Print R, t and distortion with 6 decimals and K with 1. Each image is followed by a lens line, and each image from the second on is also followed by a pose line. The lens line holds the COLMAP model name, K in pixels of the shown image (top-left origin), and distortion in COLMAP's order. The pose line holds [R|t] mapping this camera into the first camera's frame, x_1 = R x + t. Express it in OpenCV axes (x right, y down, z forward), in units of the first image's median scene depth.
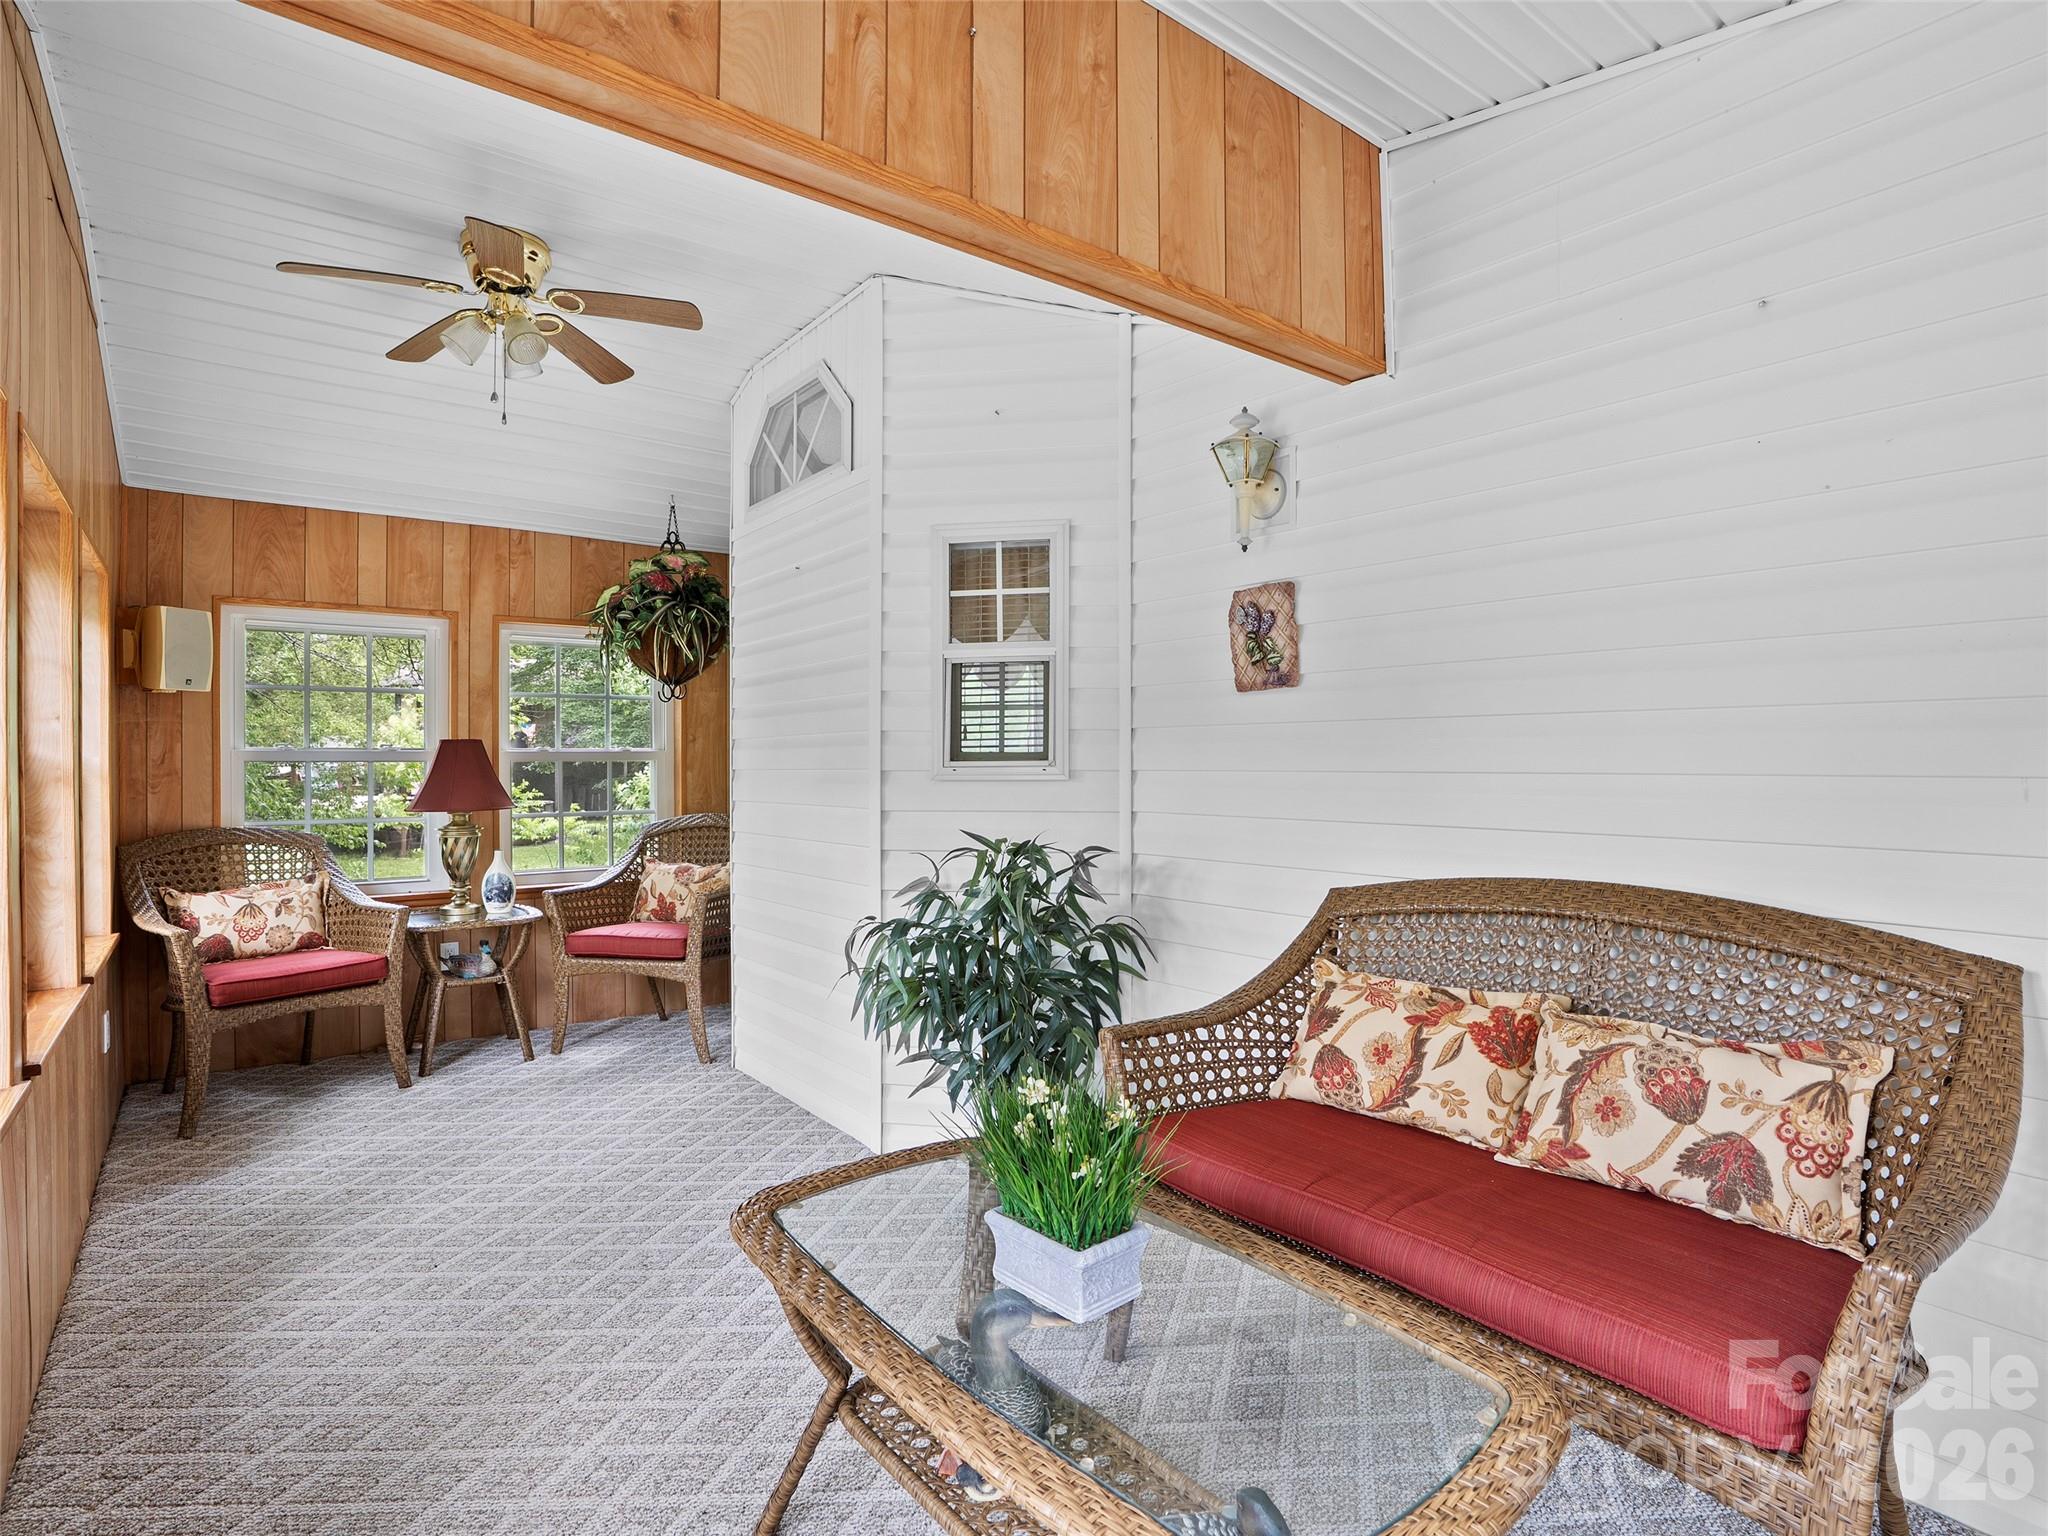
lens RADIAL K [[1072.2, 0, 1035.5], [0, 1072.2, 765.9], [0, 0, 1]] dist [-0.071209, 0.028708]
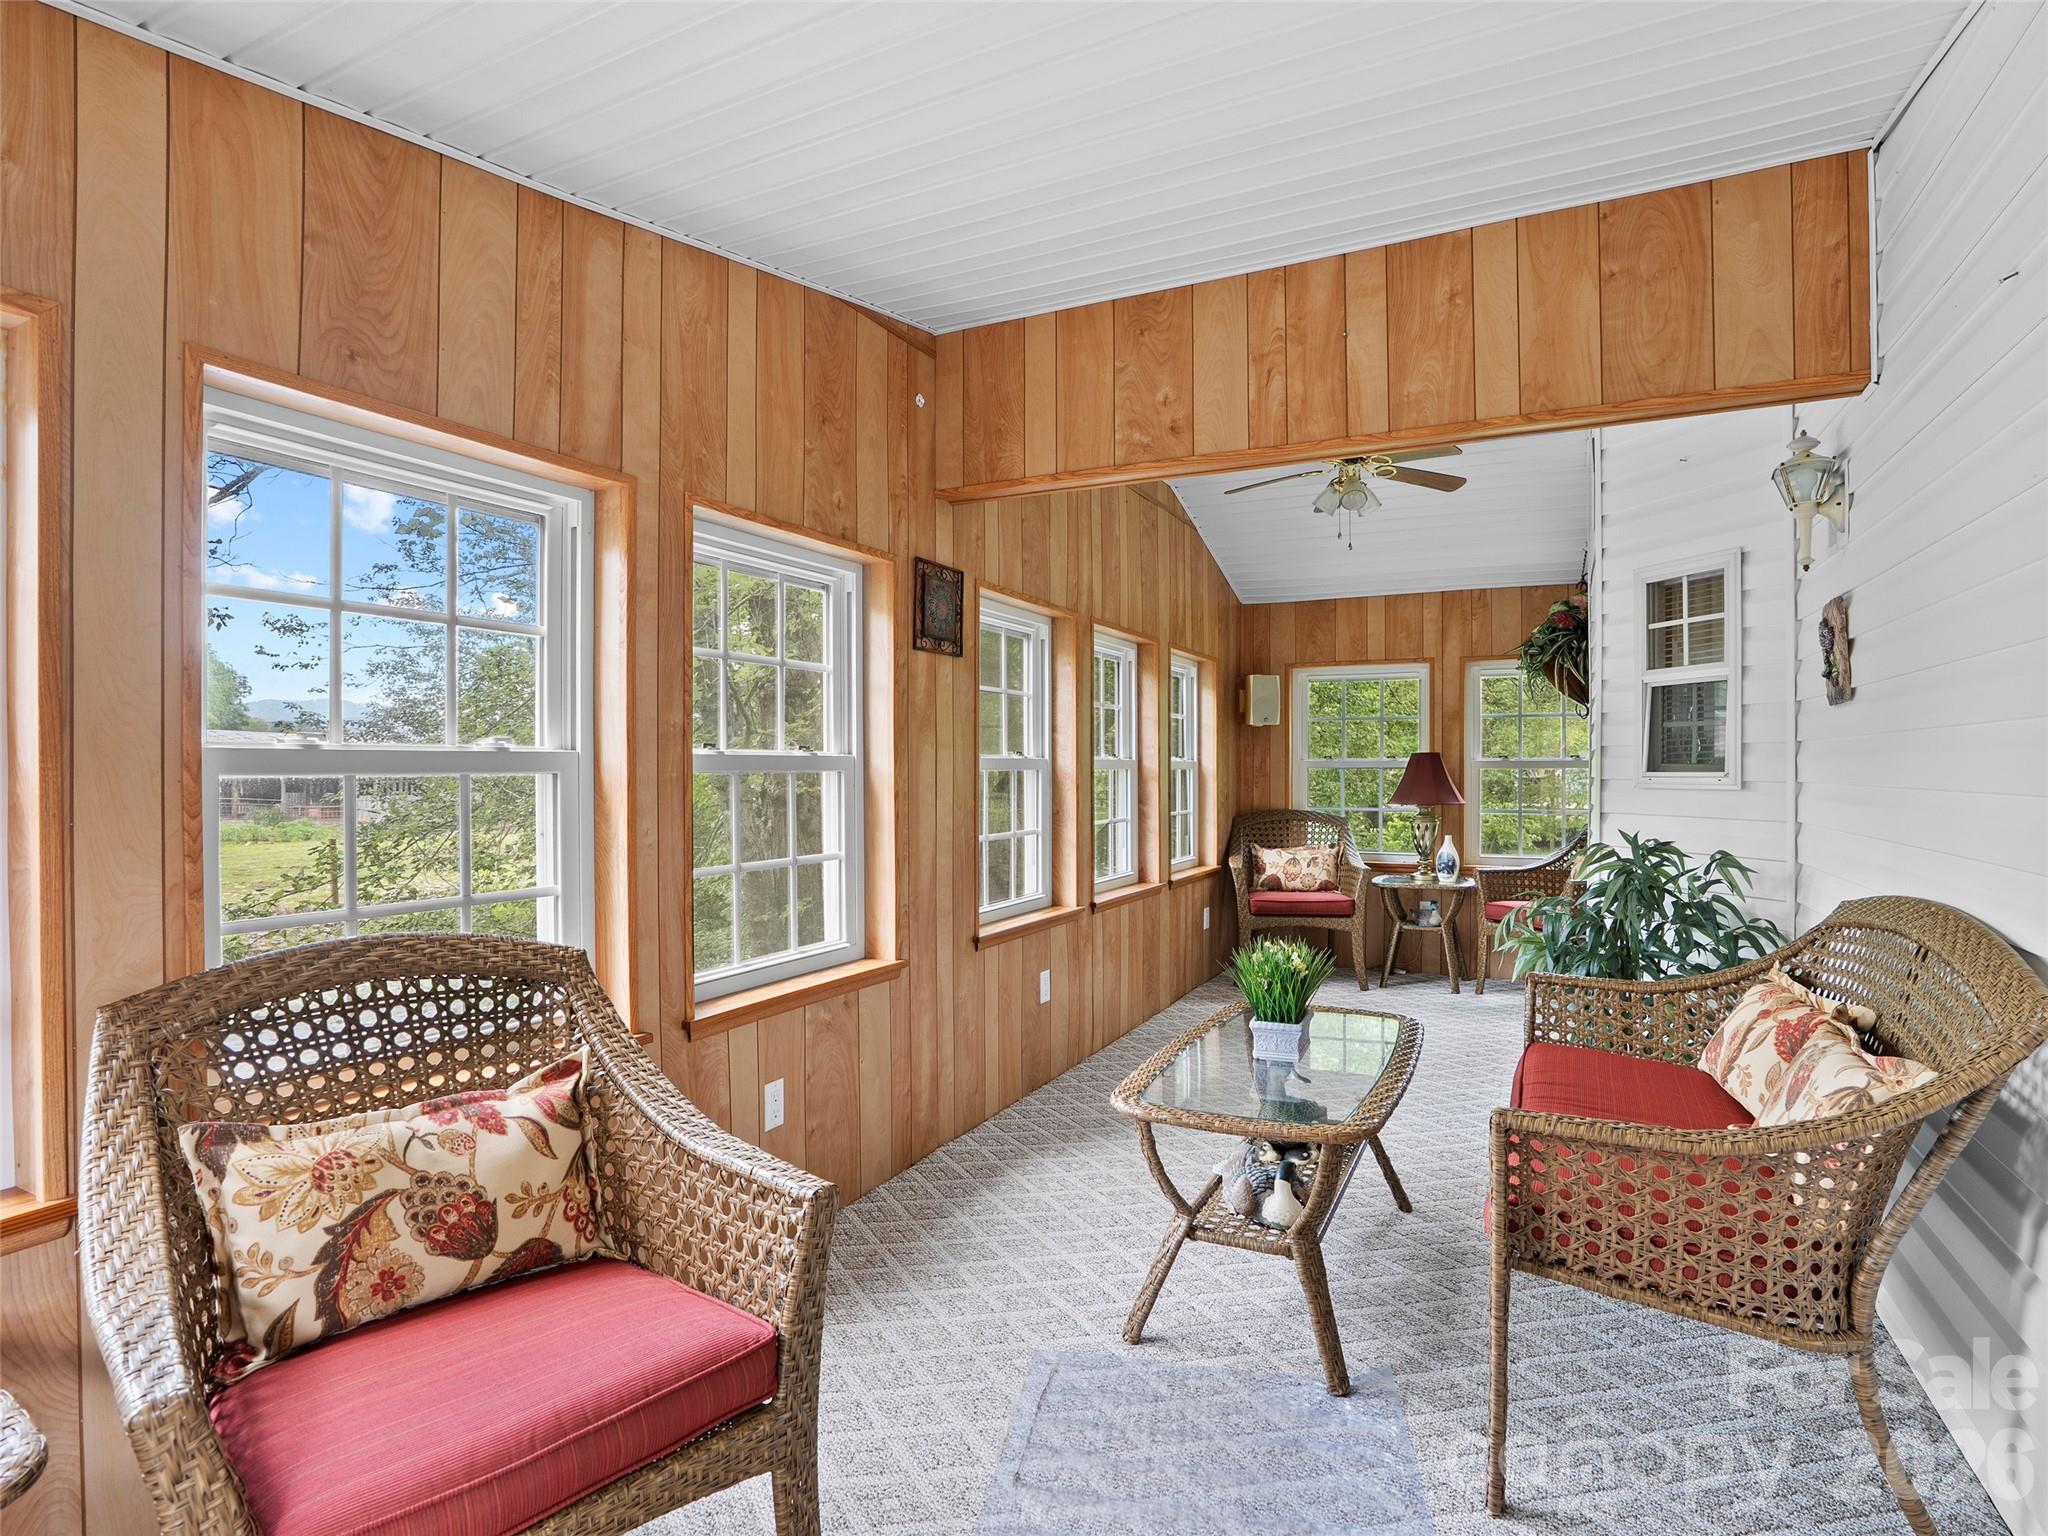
lens RADIAL K [[1072.2, 0, 1007.5], [0, 1072.2, 775.5], [0, 0, 1]] dist [-0.071209, 0.028708]
pose [[0.420580, 0.010046, -0.907200, 0.548135], [-0.003671, 0.999949, 0.009371, -0.006881], [0.907248, -0.000611, 0.420595, -0.086037]]
